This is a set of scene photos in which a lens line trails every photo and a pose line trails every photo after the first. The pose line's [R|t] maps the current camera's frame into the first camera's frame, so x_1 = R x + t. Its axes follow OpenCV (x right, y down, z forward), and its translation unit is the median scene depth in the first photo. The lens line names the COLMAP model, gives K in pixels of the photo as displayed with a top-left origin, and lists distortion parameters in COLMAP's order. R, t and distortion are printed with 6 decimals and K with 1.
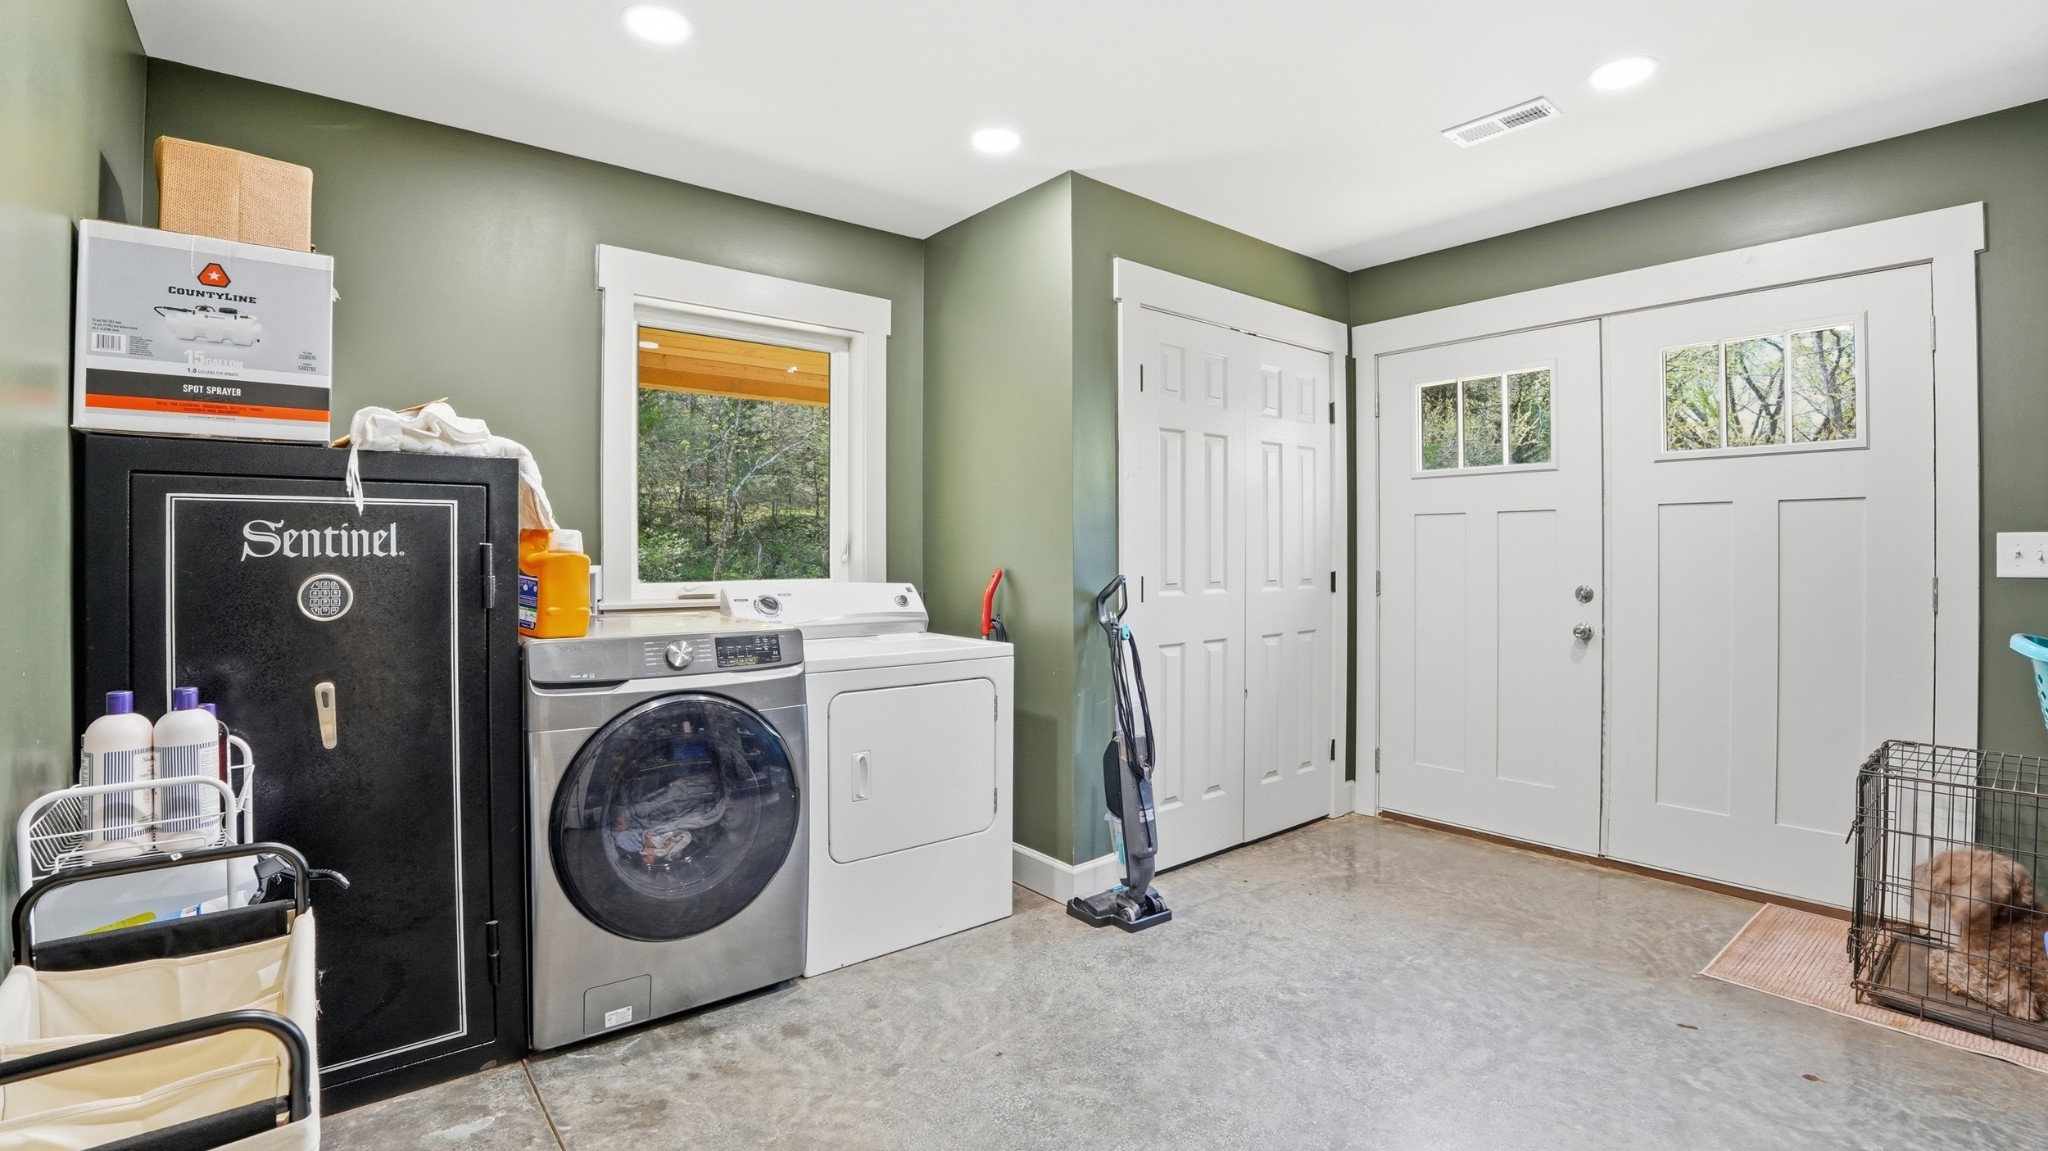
lens RADIAL K [[919.4, 0, 1023.3], [0, 919.4, 563.3], [0, 0, 1]] dist [-0.054247, 0.007118]
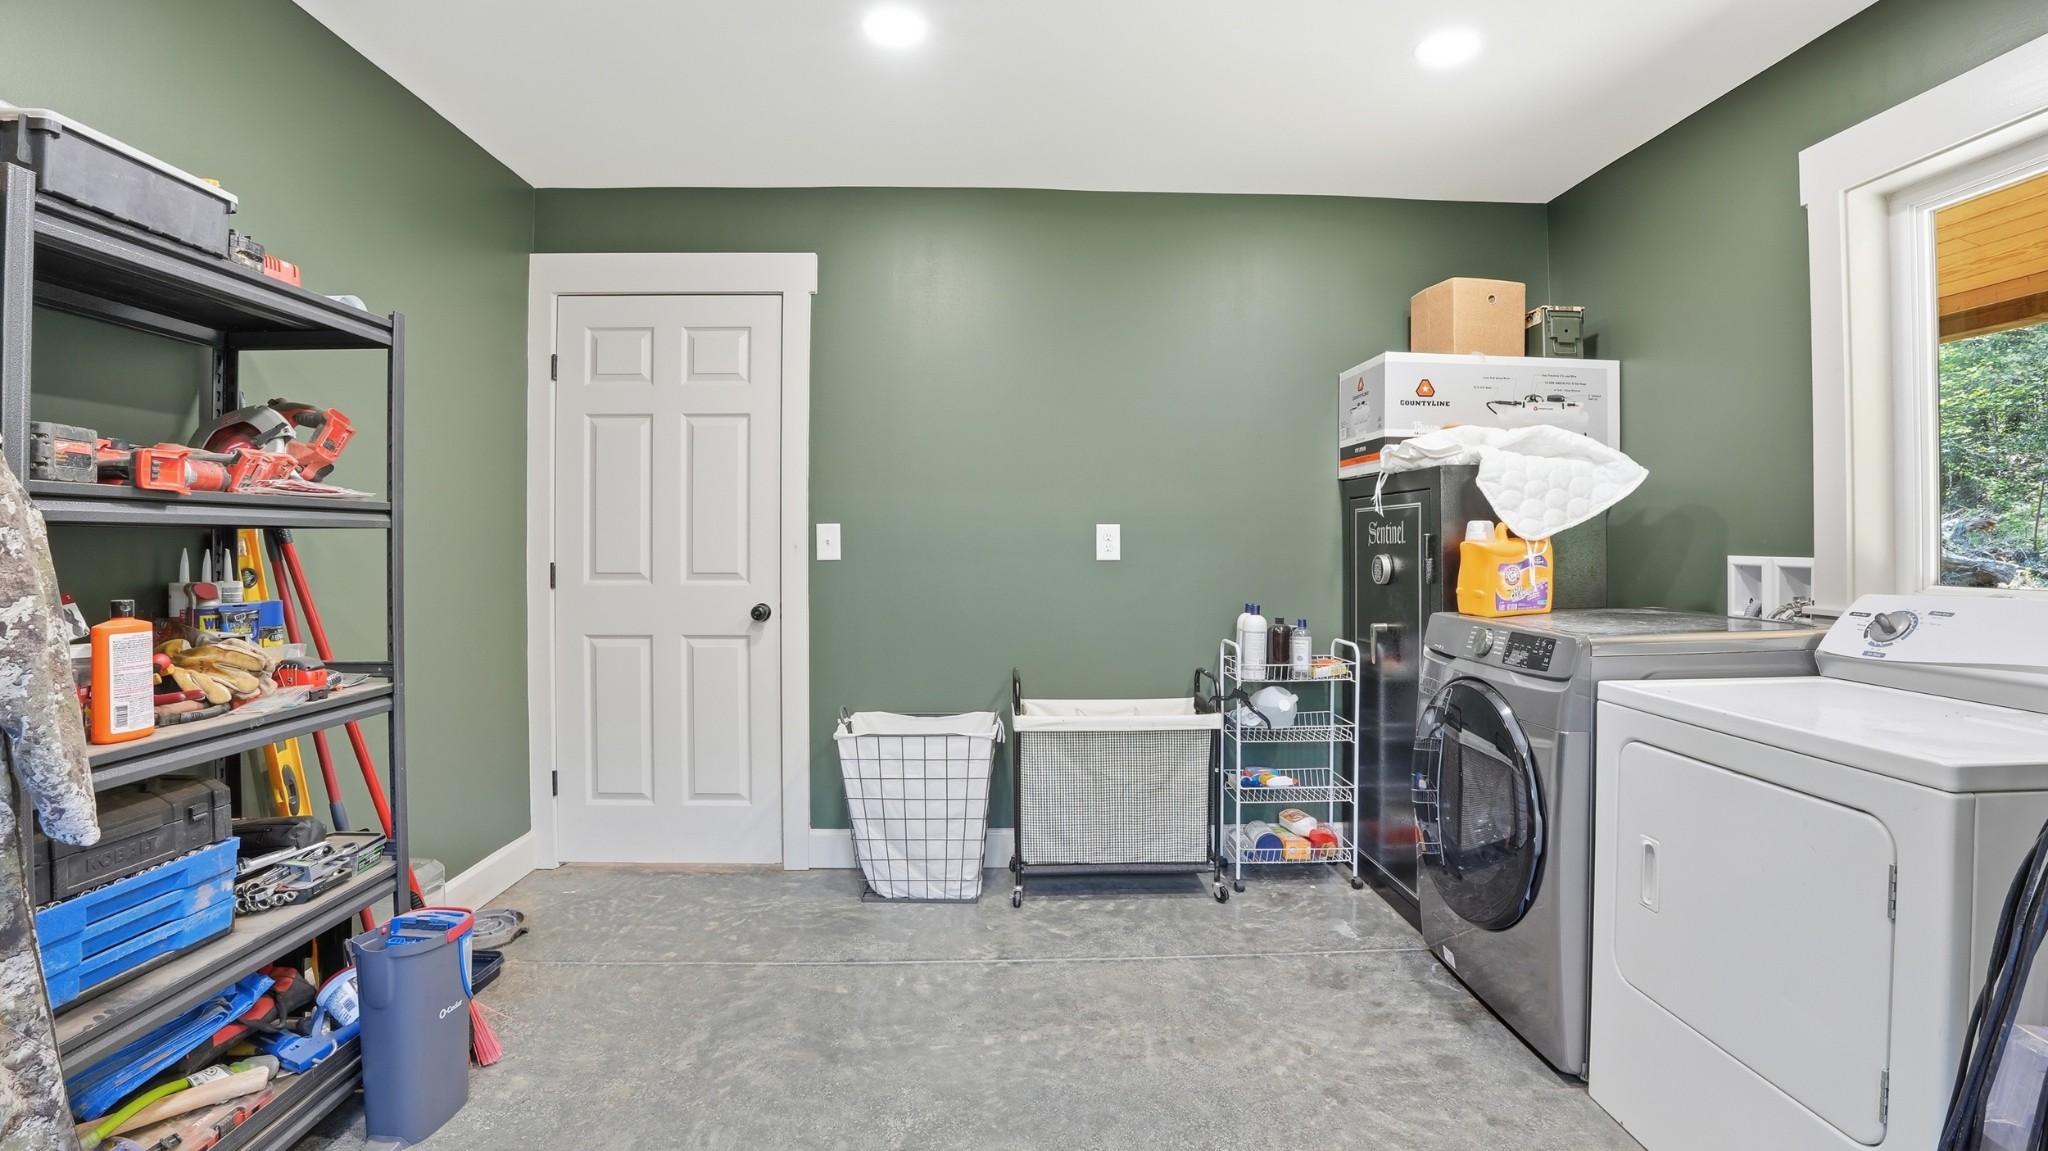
lens RADIAL K [[919.4, 0, 1024.4], [0, 919.4, 555.5], [0, 0, 1]] dist [-0.054247, 0.007118]
pose [[-0.617899, 0.009678, -0.786198, 0.778552], [-0.002789, 0.999891, 0.014500, -0.007626], [0.786253, 0.011153, -0.617804, 1.320772]]
